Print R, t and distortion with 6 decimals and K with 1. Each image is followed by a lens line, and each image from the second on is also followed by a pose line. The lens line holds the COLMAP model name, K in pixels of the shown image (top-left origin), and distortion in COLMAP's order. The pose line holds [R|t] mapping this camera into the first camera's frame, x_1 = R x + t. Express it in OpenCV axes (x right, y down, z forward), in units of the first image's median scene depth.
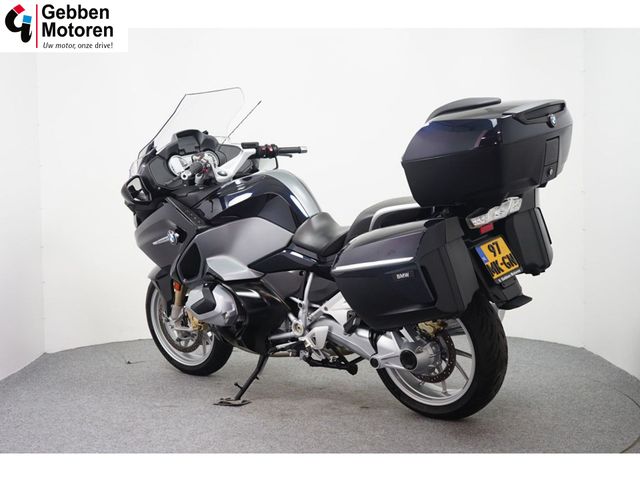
lens RADIAL K [[949.0, 0, 320.0], [0, 949.0, 240.0], [0, 0, 1]] dist [-0.030959, -0.034216]
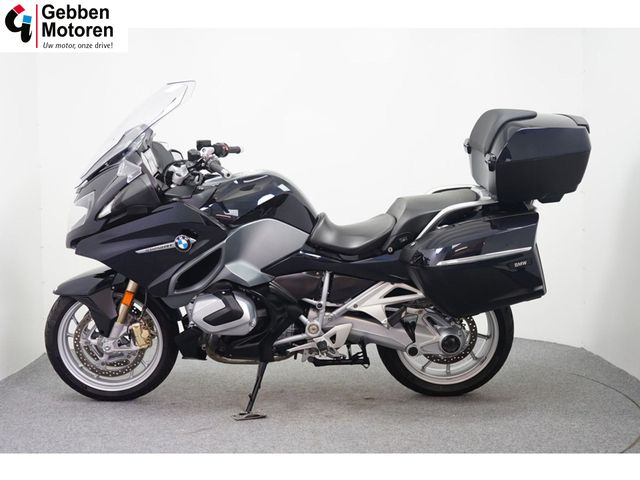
lens RADIAL K [[949.0, 0, 320.0], [0, 949.0, 240.0], [0, 0, 1]] dist [-0.030959, -0.034216]
pose [[0.752893, -0.032409, 0.657345, -0.669814], [0.040022, 0.999193, 0.003424, -0.003504], [-0.656925, 0.023730, 0.753582, 0.245155]]
